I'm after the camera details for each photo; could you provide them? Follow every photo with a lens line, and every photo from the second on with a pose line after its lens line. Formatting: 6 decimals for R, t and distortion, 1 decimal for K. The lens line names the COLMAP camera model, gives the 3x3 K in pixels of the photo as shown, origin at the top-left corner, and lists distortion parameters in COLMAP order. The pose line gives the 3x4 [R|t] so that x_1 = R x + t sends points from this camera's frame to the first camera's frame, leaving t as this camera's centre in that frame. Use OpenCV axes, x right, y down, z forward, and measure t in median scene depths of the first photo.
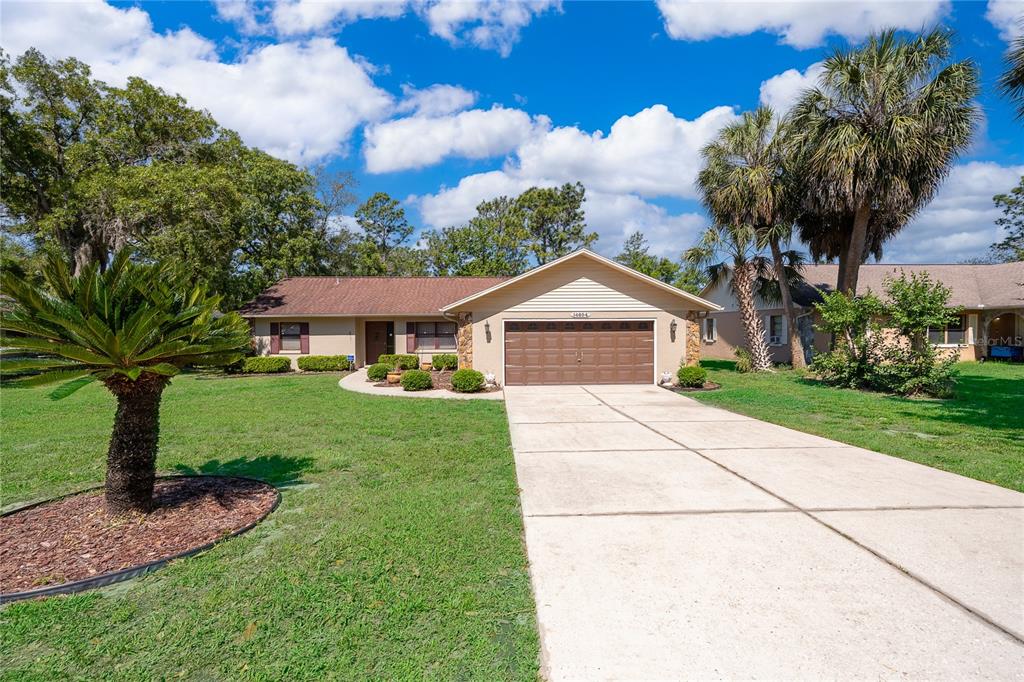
lens RADIAL K [[462.4, 0, 514.9], [0, 462.4, 334.6], [0, 0, 1]] dist [0.000309, 0.000548]
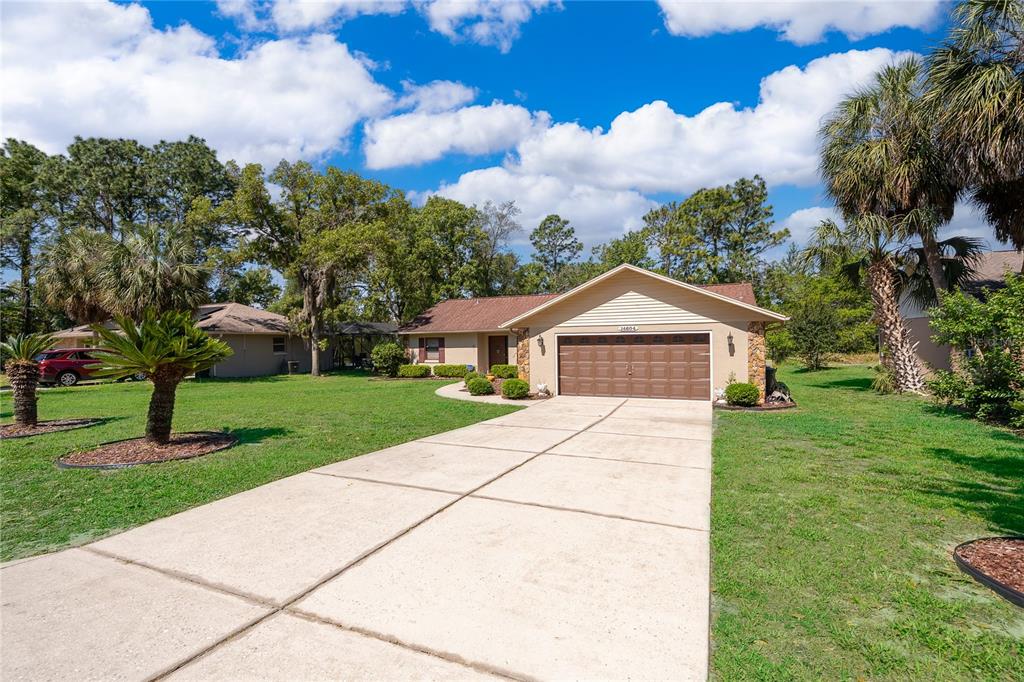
lens RADIAL K [[462.5, 0, 512.0], [0, 462.5, 341.0], [0, 0, 1]] dist [-0.000600, 0.000001]
pose [[0.893592, -0.006497, -0.448833, 0.299885], [0.001977, 0.999943, -0.010538, -0.004137], [0.448876, 0.008529, 0.893553, -0.012333]]
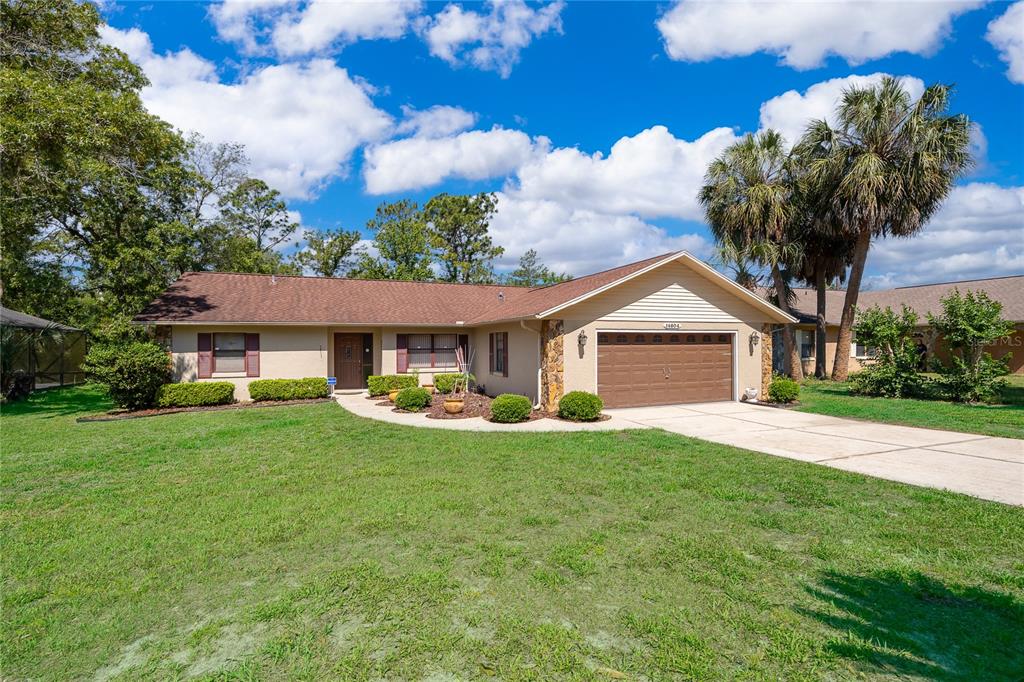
lens RADIAL K [[462.5, 0, 512.0], [0, 462.5, 341.0], [0, 0, 1]] dist [-0.000600, 0.000001]
pose [[0.943648, 0.003400, 0.330933, -0.358430], [0.004468, 0.999725, -0.023011, 0.004553], [-0.330920, 0.023193, 0.943374, 0.219305]]
